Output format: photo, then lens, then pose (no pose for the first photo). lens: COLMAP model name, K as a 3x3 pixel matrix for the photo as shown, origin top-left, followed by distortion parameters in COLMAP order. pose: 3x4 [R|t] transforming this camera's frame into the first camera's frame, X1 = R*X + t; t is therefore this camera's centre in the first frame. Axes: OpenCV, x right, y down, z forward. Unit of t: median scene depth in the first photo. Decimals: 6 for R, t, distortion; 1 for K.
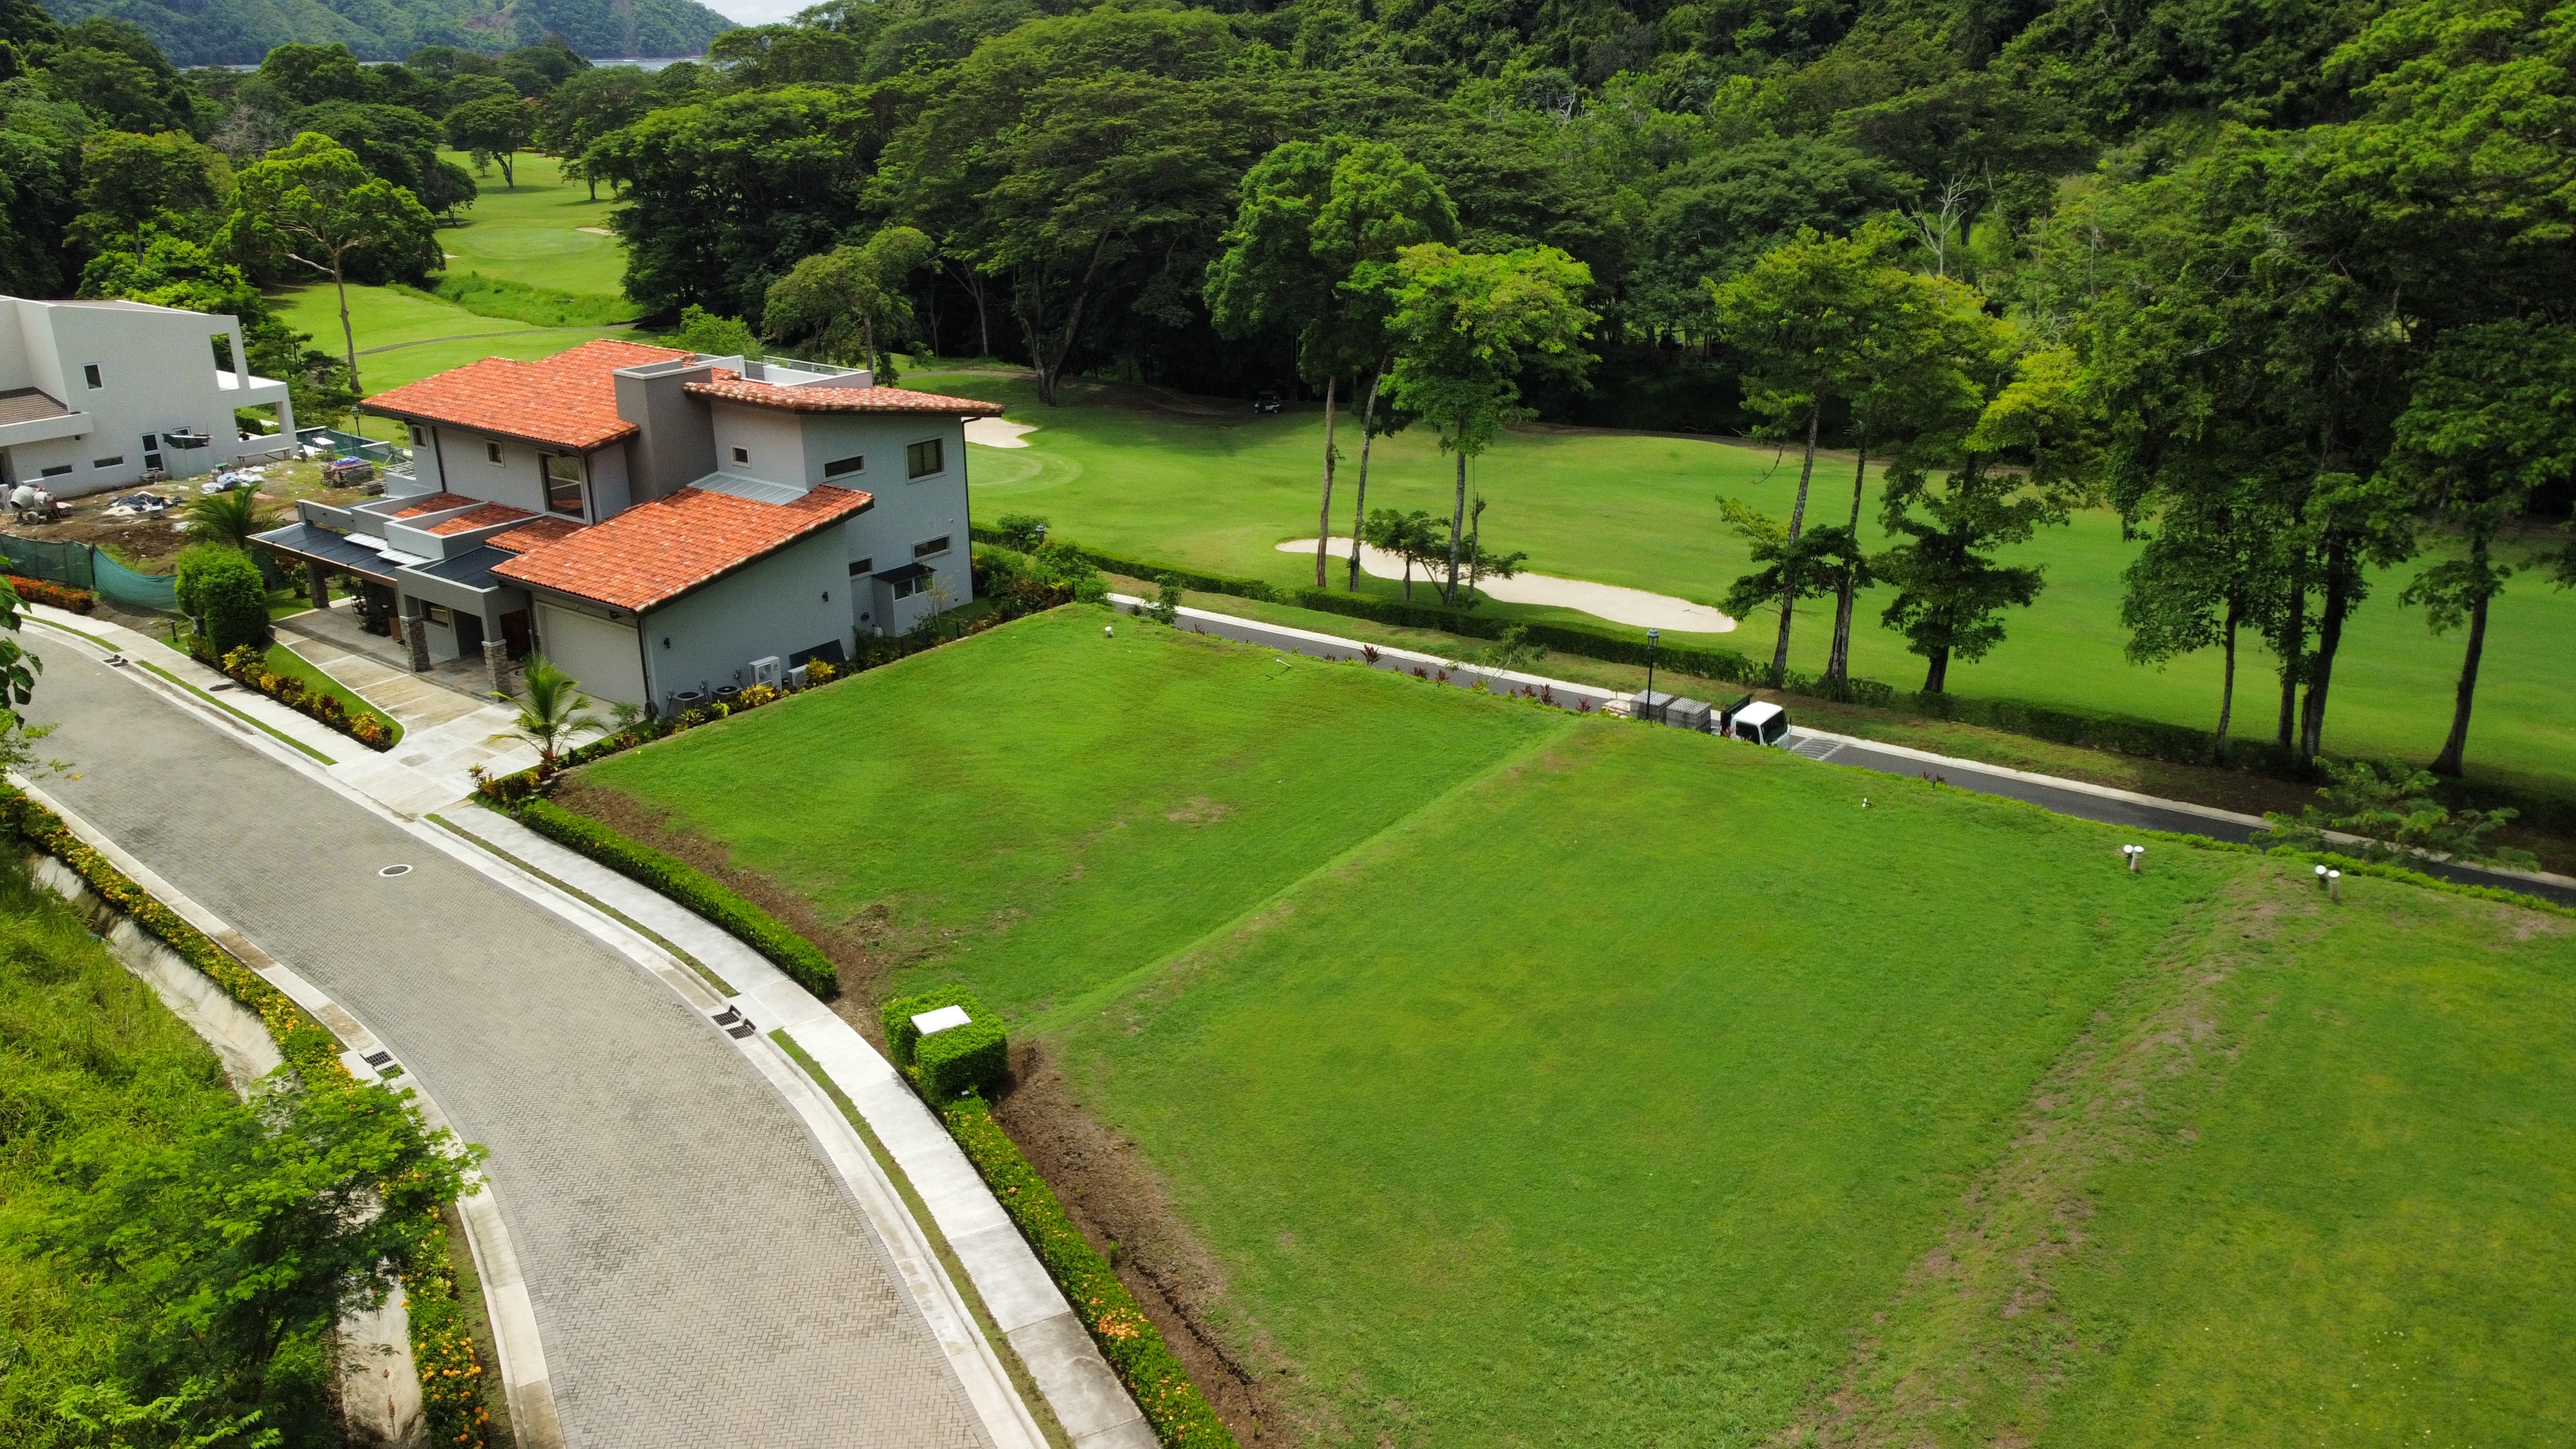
lens RADIAL K [[1947.8, 0, 1289.6], [0, 1947.8, 715.3], [0, 0, 1]] dist [0.003079, -0.009809]
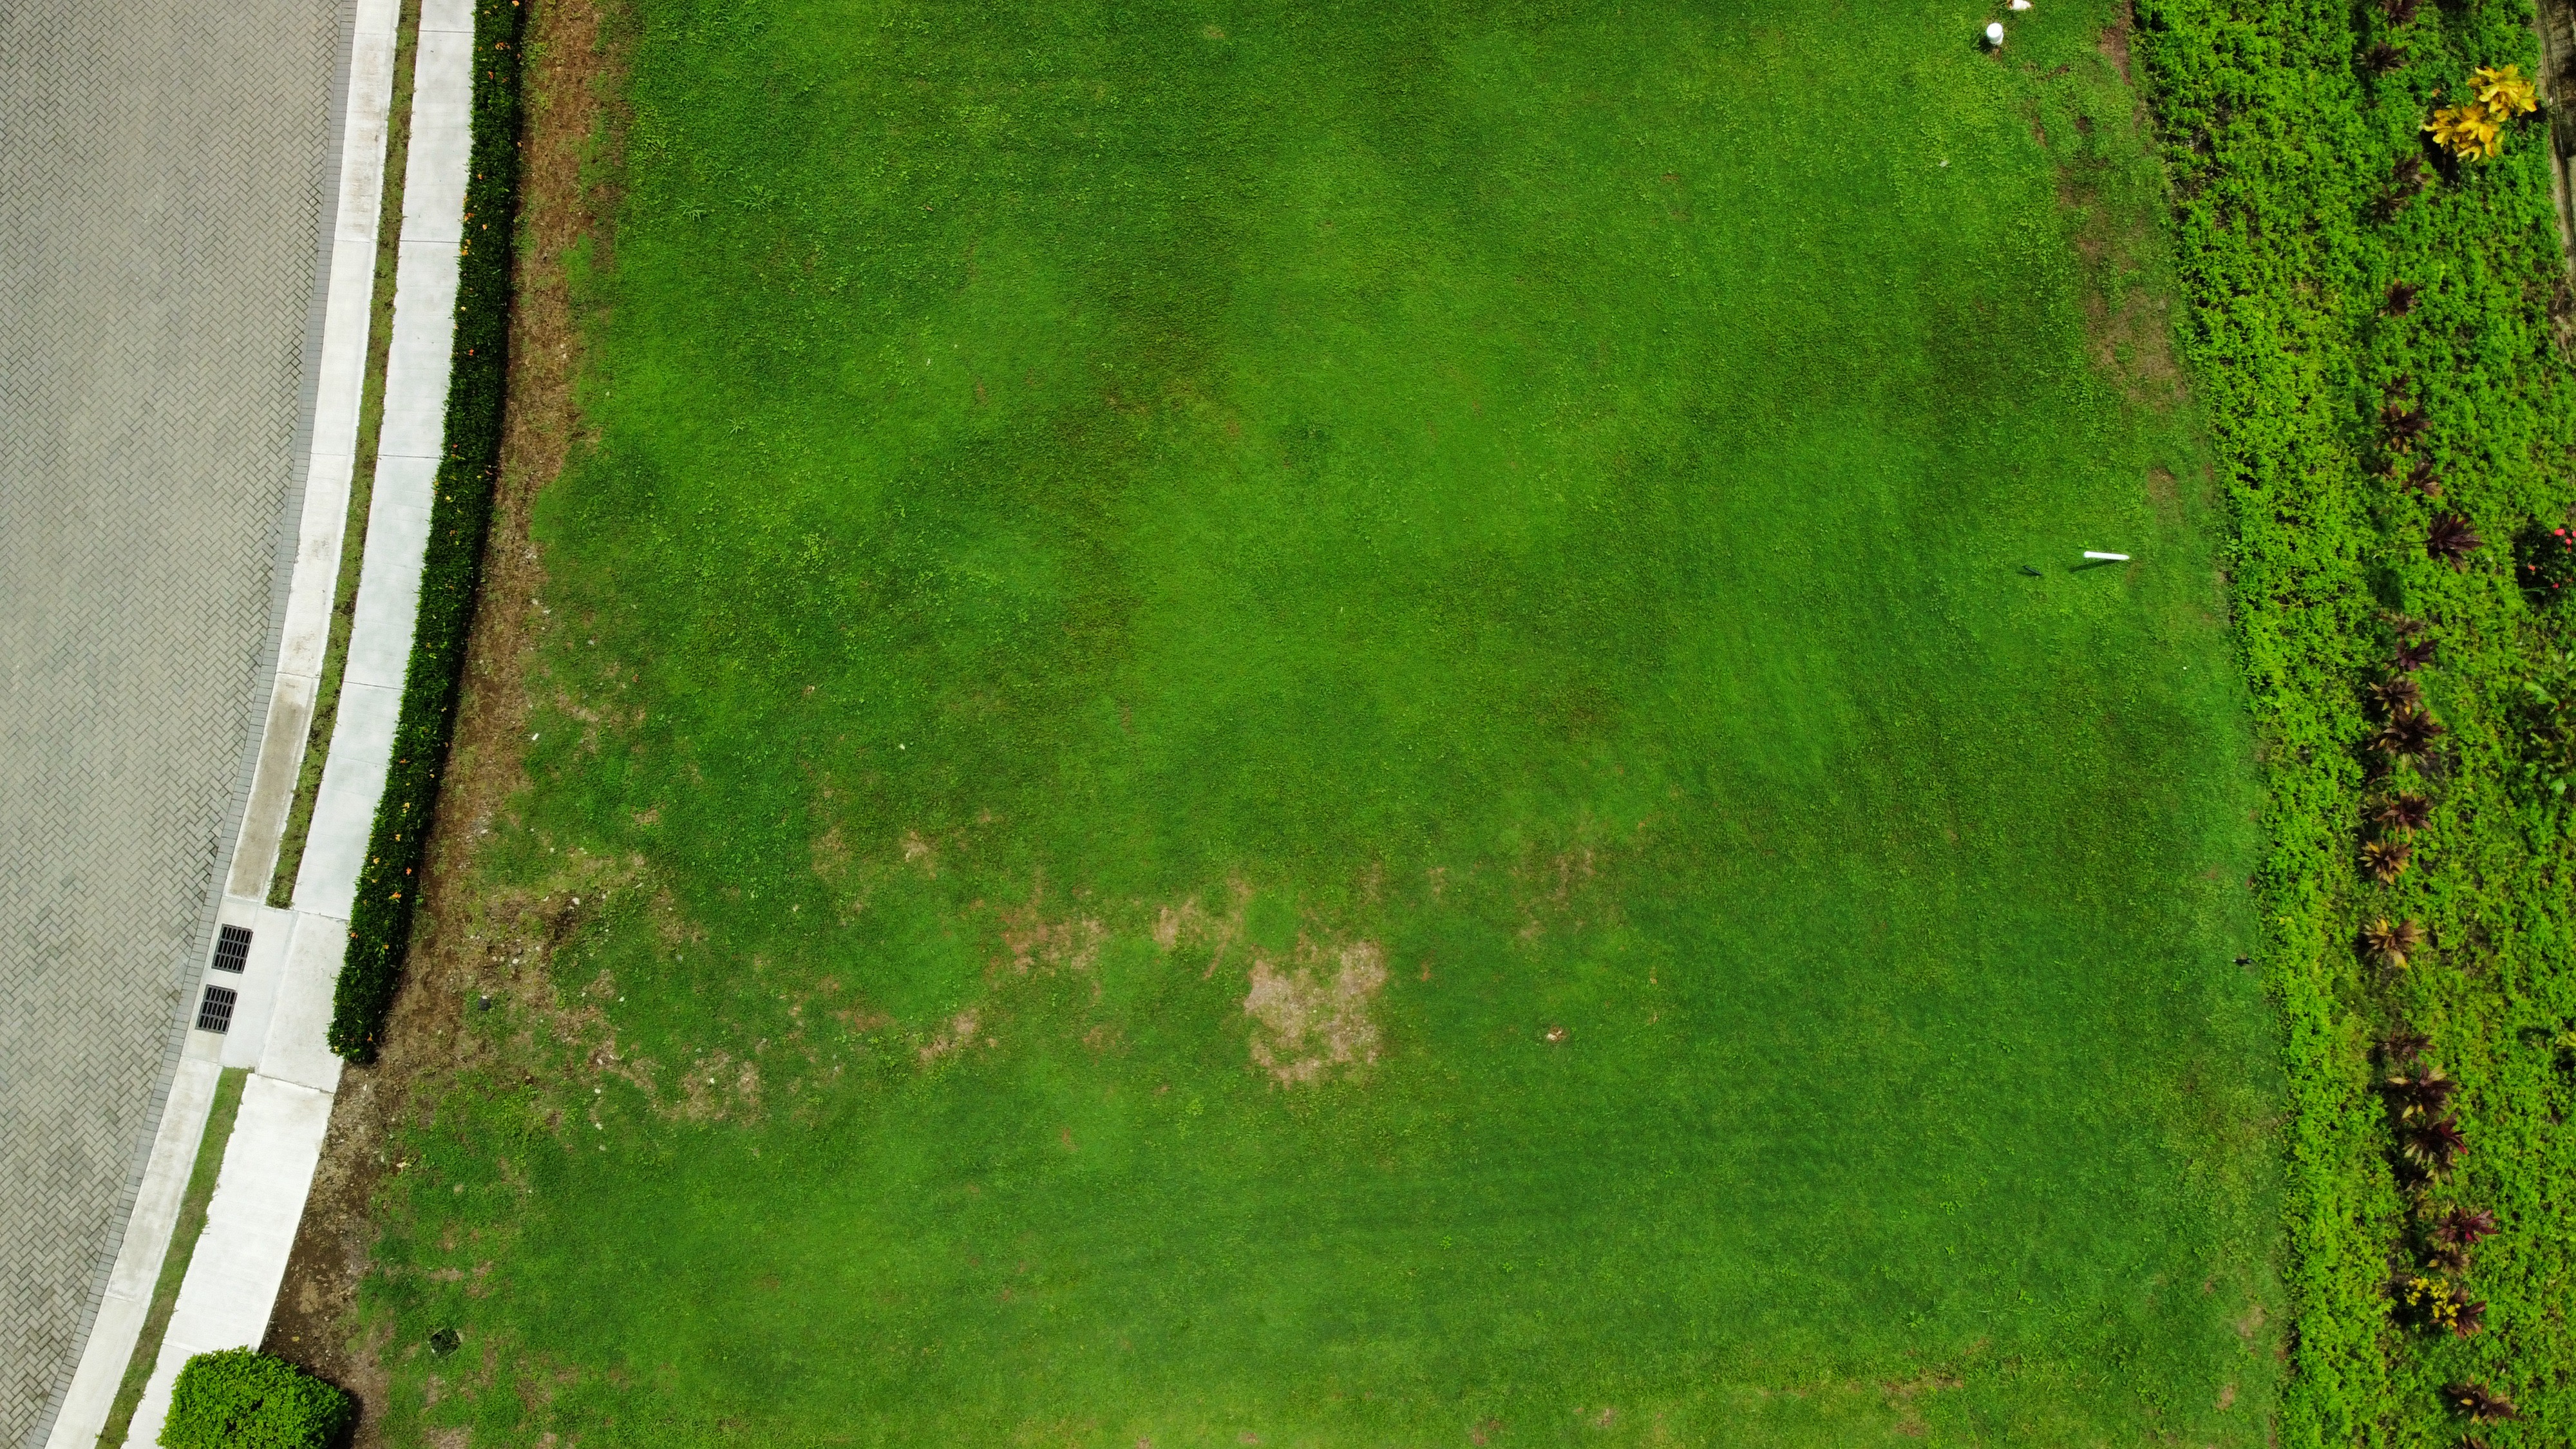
lens RADIAL K [[1947.8, 0, 1282.5], [0, 1947.8, 709.6], [0, 0, 1]] dist [0.003079, -0.009809]
pose [[0.658980, 0.748168, -0.077394, -0.044911], [-0.248828, 0.313948, 0.916254, -0.257258], [0.709810, -0.584536, 0.393050, 0.540911]]
